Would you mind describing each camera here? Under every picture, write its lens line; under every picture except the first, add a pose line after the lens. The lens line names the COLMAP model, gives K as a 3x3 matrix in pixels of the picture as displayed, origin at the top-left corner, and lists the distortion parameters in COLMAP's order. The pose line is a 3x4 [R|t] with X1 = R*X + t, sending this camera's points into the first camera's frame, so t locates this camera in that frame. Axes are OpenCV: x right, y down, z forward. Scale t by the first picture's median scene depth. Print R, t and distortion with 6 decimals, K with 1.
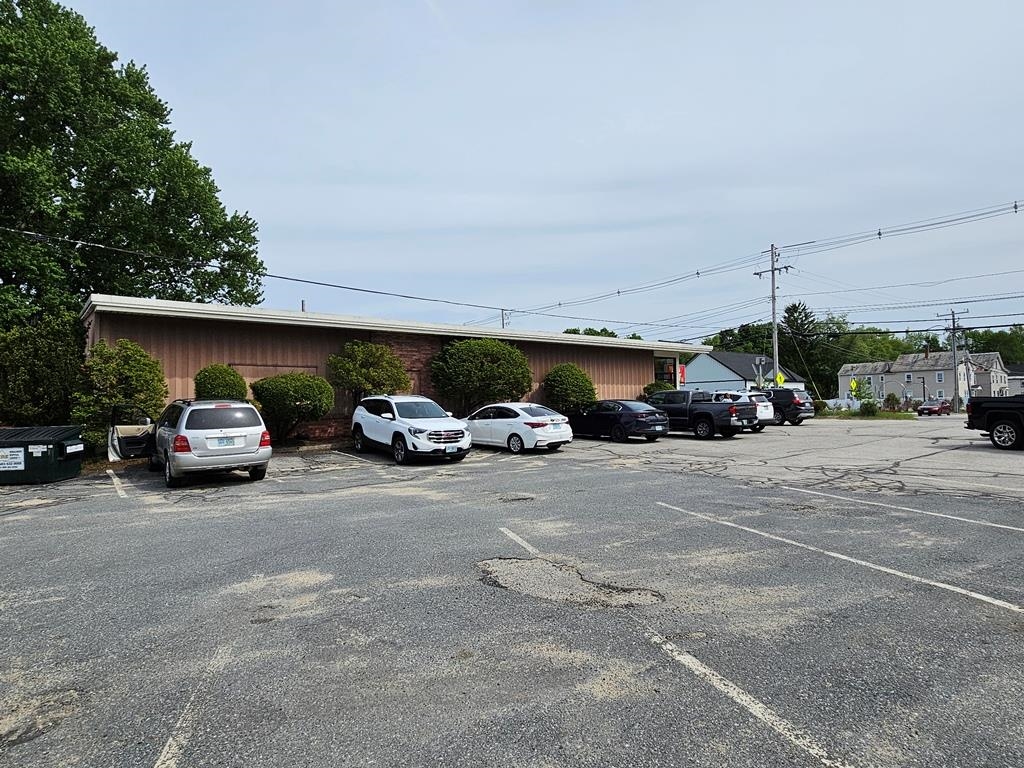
lens RADIAL K [[604.4, 0, 512.0], [0, 604.4, 384.0], [0, 0, 1]] dist [-0.001215, -0.000357]
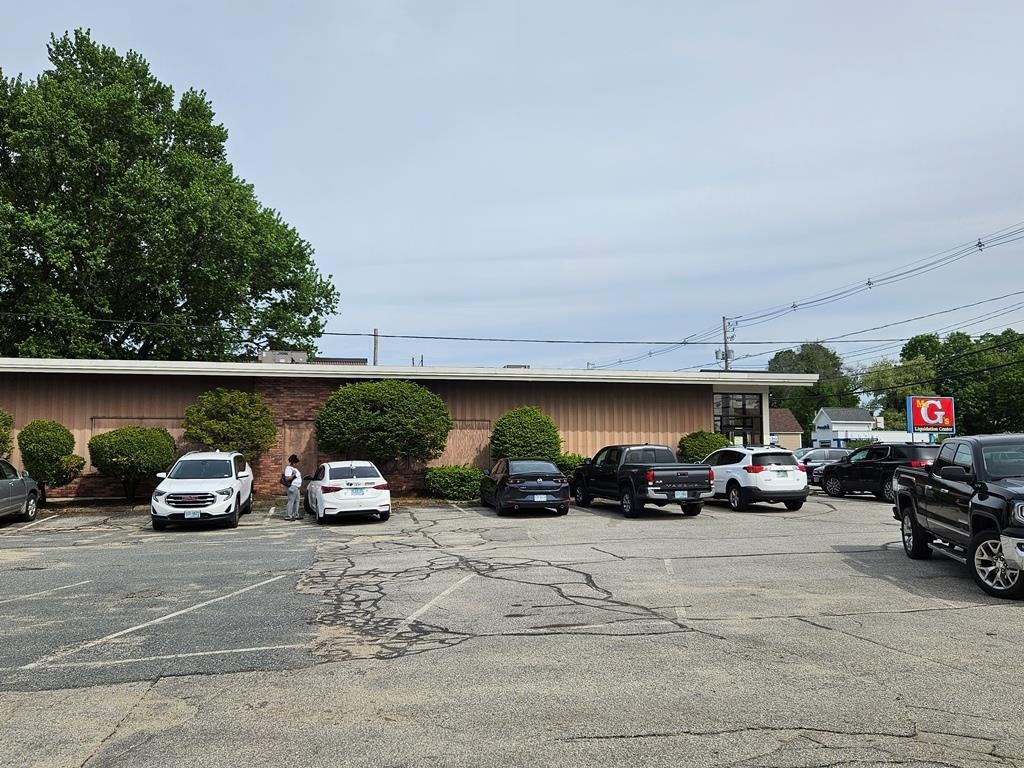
lens RADIAL K [[856.1, 0, 512.0], [0, 856.1, 384.0], [0, 0, 1]] dist [0.042011, 0.000206]
pose [[0.894792, -0.023655, -0.445855, 0.683172], [0.005103, 0.999072, -0.042765, -0.021564], [0.446453, 0.035990, 0.894083, 0.047387]]
